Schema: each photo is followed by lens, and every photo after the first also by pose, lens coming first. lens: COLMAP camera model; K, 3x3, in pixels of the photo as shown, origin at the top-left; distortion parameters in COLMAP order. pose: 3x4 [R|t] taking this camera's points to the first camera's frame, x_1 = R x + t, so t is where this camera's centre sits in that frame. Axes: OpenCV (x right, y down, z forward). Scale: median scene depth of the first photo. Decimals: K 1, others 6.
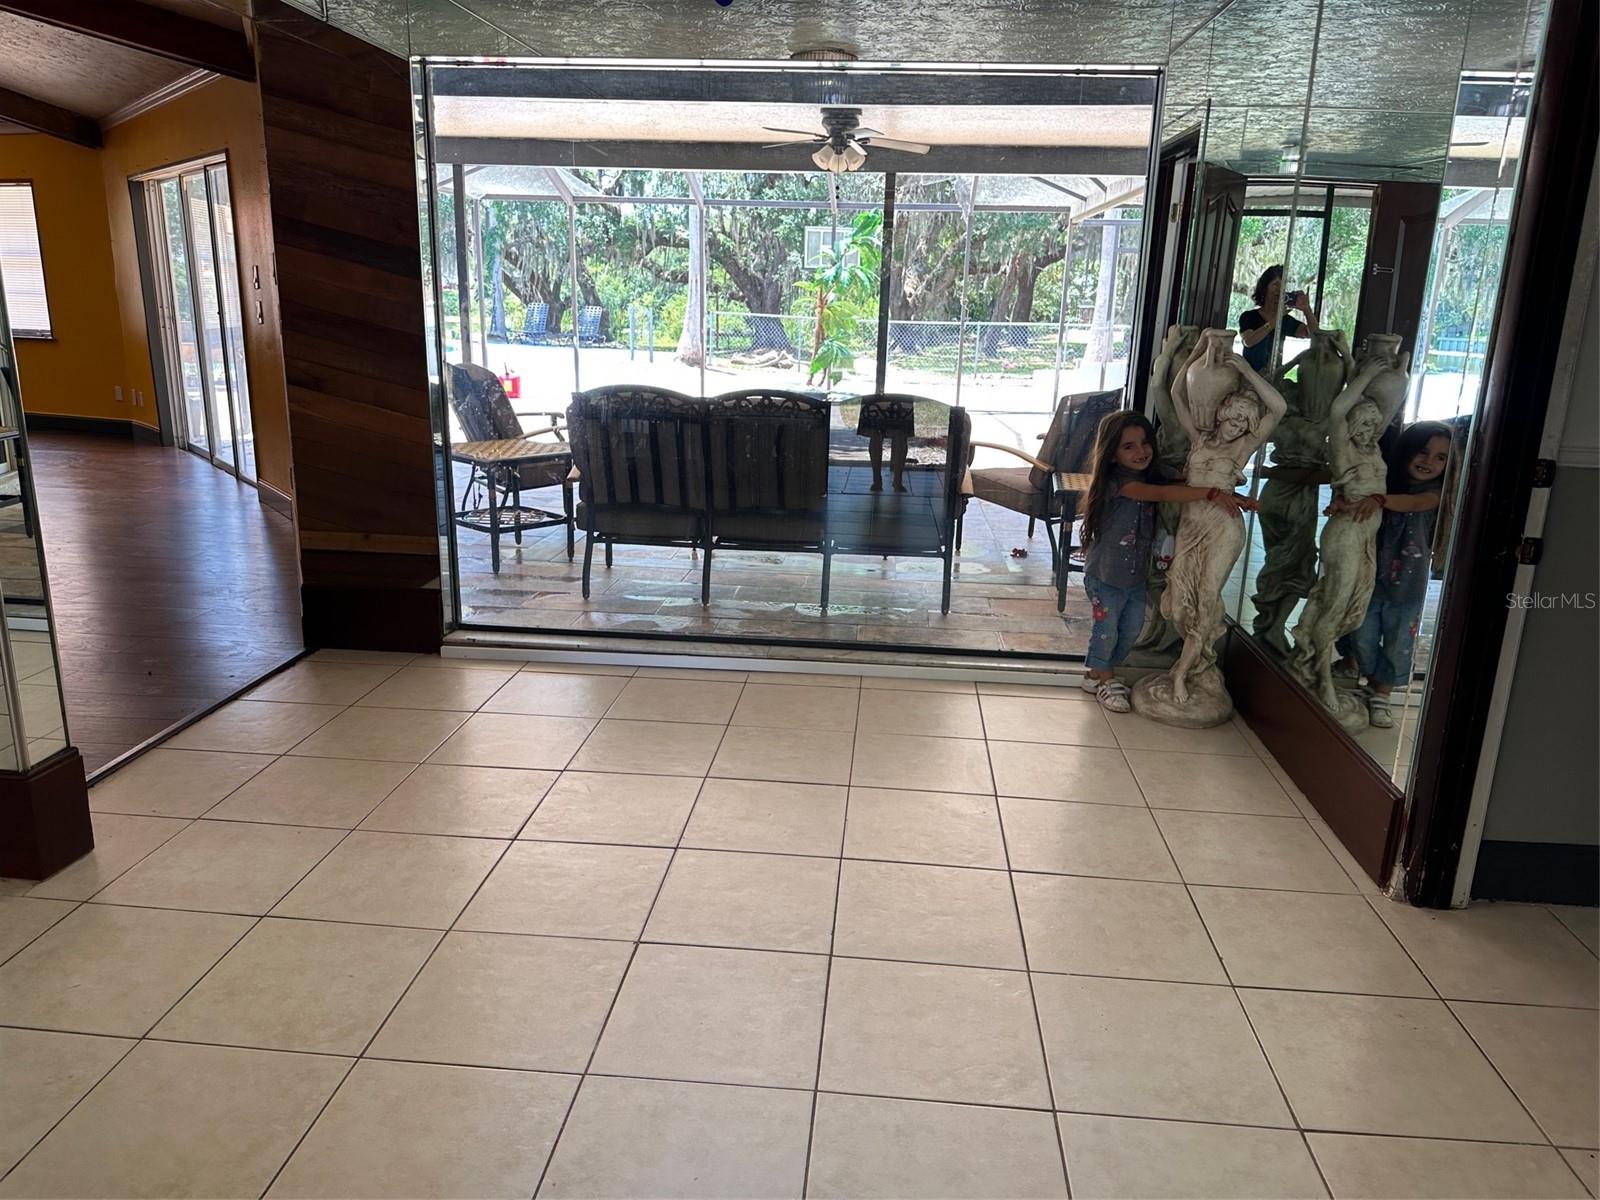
lens RADIAL K [[1144.6, 0, 800.0], [0, 1144.6, 600.0], [0, 0, 1]] dist [0.000998, 0.001650]
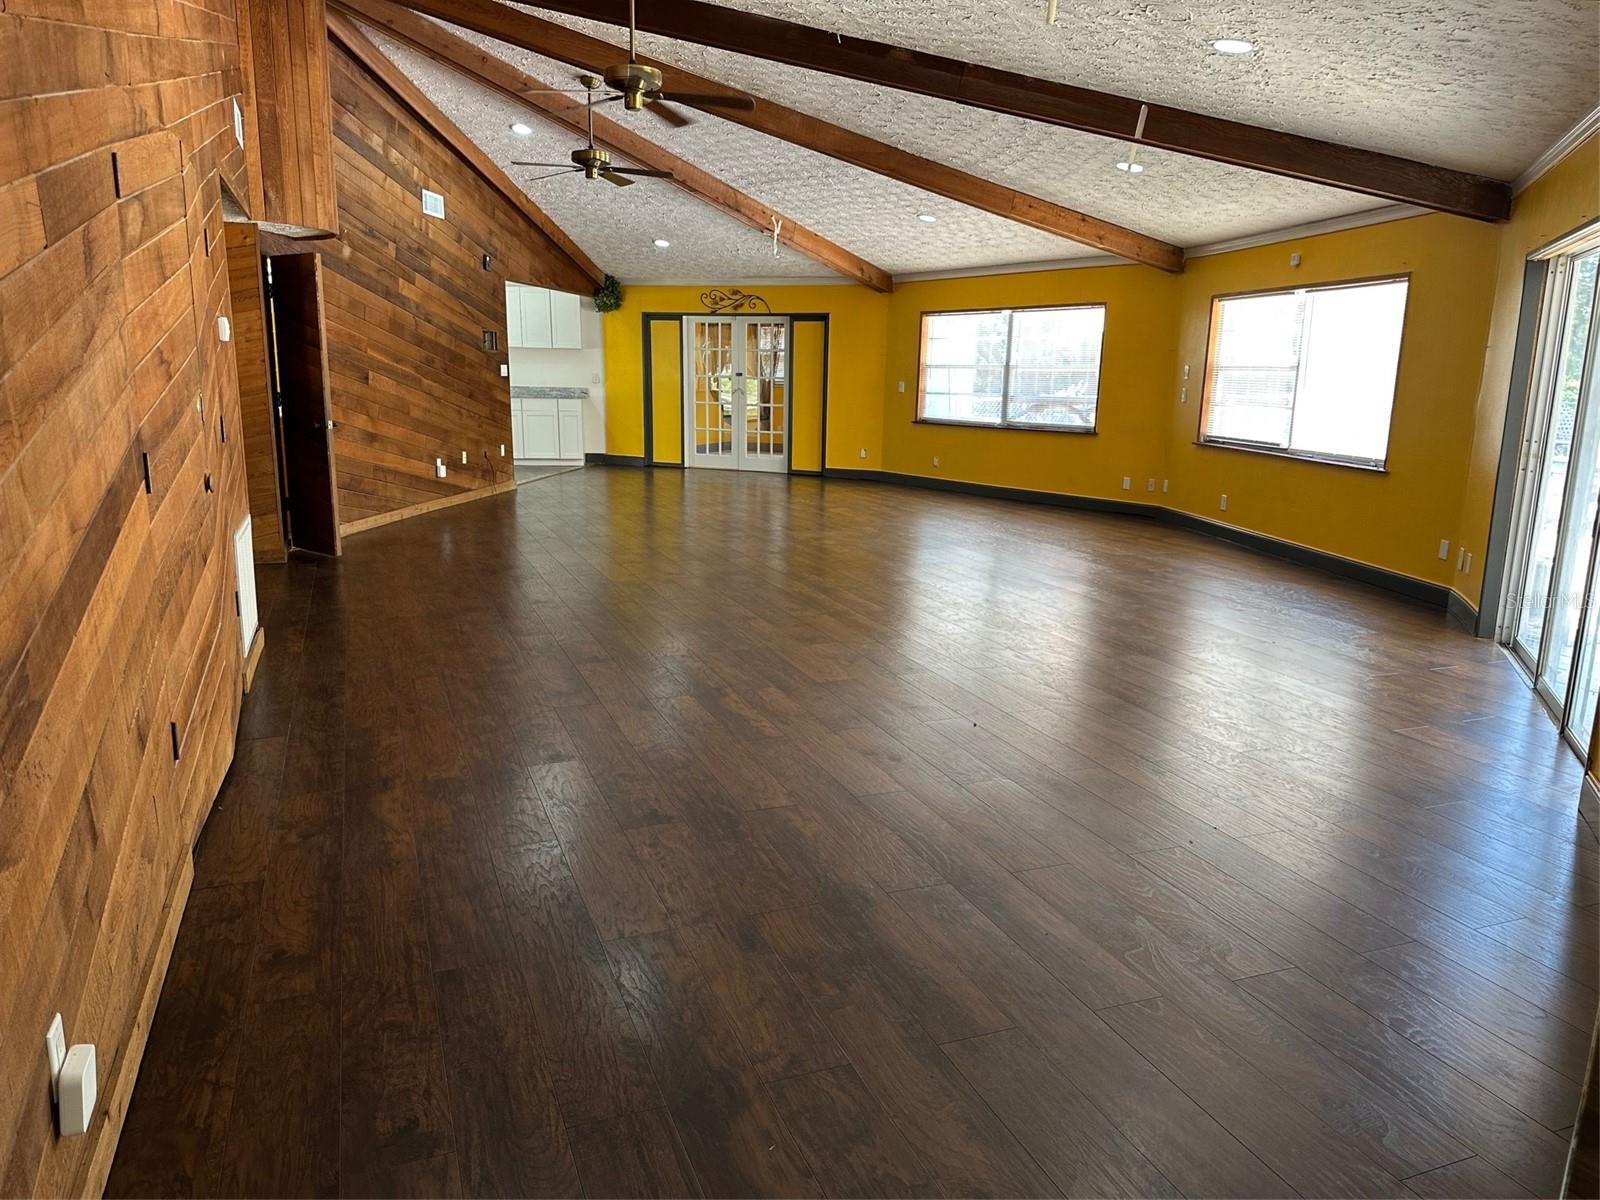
lens RADIAL K [[1144.6, 0, 800.0], [0, 1144.6, 600.0], [0, 0, 1]] dist [0.000998, 0.001650]
pose [[0.454203, 0.165787, -0.875337, -0.142504], [-0.239812, 0.969019, 0.059094, -0.100347], [0.858015, 0.183076, 0.479889, 0.318984]]
